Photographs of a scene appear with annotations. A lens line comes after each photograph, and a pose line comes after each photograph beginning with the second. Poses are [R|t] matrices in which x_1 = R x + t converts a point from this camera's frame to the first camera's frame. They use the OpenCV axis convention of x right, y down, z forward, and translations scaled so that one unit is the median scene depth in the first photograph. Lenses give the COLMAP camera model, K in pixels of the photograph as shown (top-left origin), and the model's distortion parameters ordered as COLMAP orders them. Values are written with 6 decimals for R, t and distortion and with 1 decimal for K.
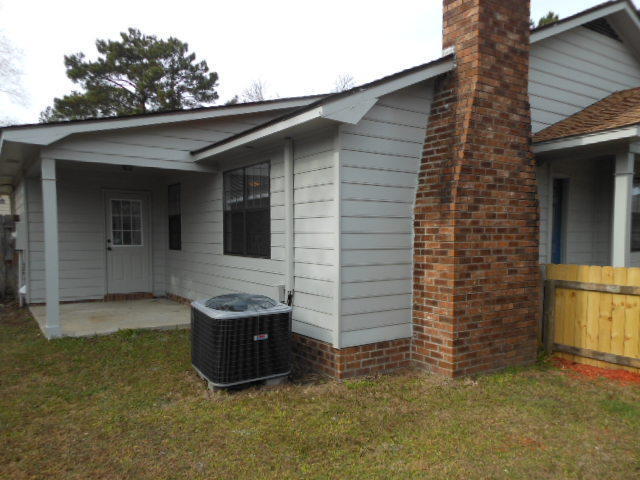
lens RADIAL K [[488.8, 0, 332.2], [0, 488.8, 271.3], [0, 0, 1]] dist [0.005915, -0.003396]
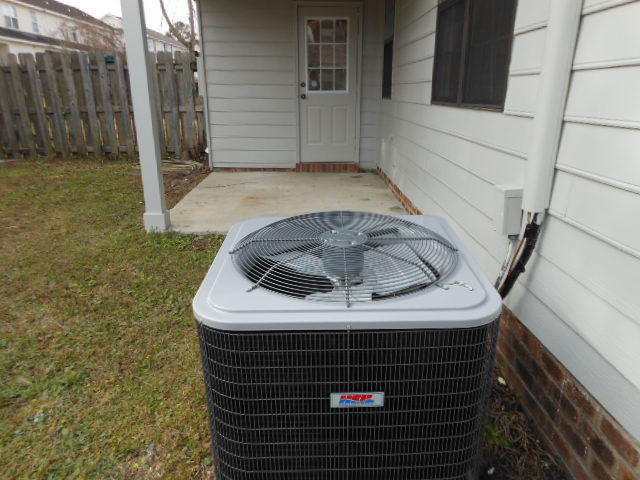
lens RADIAL K [[488.8, 0, 332.2], [0, 488.8, 271.3], [0, 0, 1]] dist [0.005915, -0.003396]
pose [[0.841119, 0.186648, -0.507623, -0.017013], [-0.042001, 0.958273, 0.282752, -0.005957], [0.539217, -0.216507, 0.813861, 0.419957]]
